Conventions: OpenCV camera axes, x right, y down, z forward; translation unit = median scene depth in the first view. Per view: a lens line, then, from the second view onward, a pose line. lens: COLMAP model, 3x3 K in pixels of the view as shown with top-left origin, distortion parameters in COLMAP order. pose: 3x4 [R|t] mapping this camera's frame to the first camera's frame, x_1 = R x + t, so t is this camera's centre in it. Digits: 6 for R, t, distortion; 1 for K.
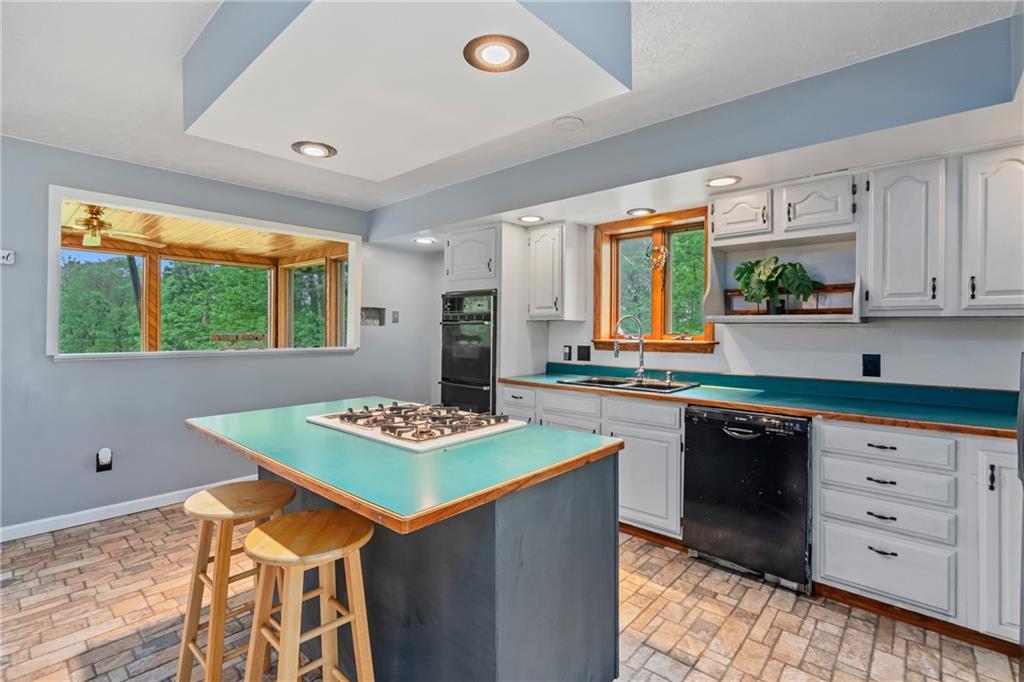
lens RADIAL K [[471.5, 0, 510.3], [0, 471.5, 331.1], [0, 0, 1]] dist [0.000121, 0.000359]
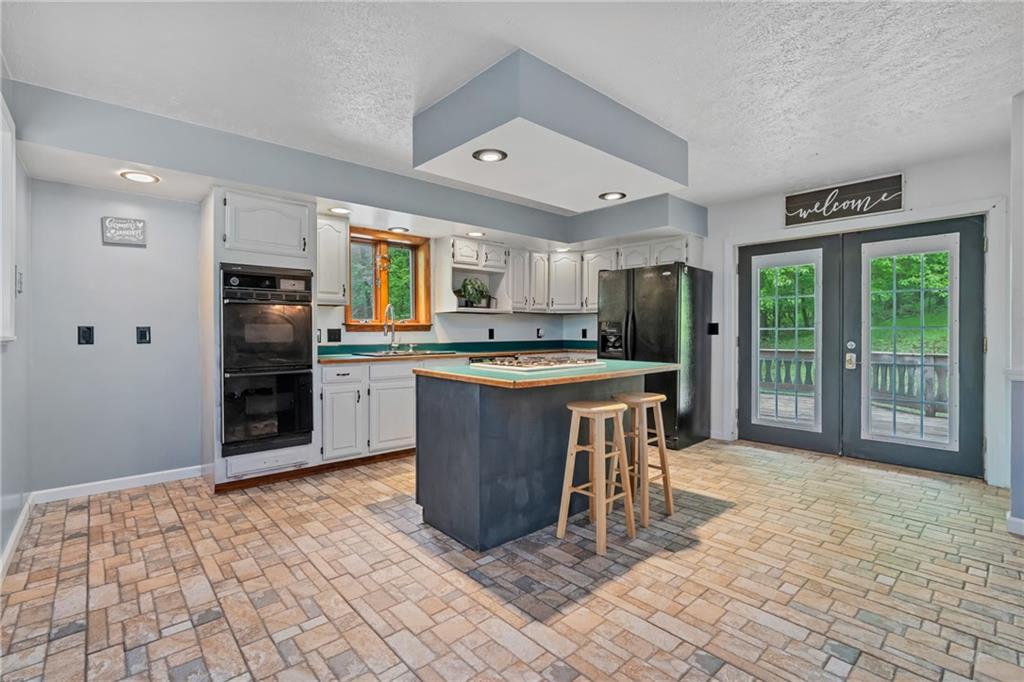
lens RADIAL K [[466.6, 0, 509.8], [0, 466.6, 327.8], [0, 0, 1]] dist [-0.003682, 0.000344]
pose [[0.121665, -0.002145, 0.992569, -1.042010], [-0.000813, 0.999997, 0.002261, 0.030523], [-0.992571, -0.001082, 0.121663, 0.517026]]
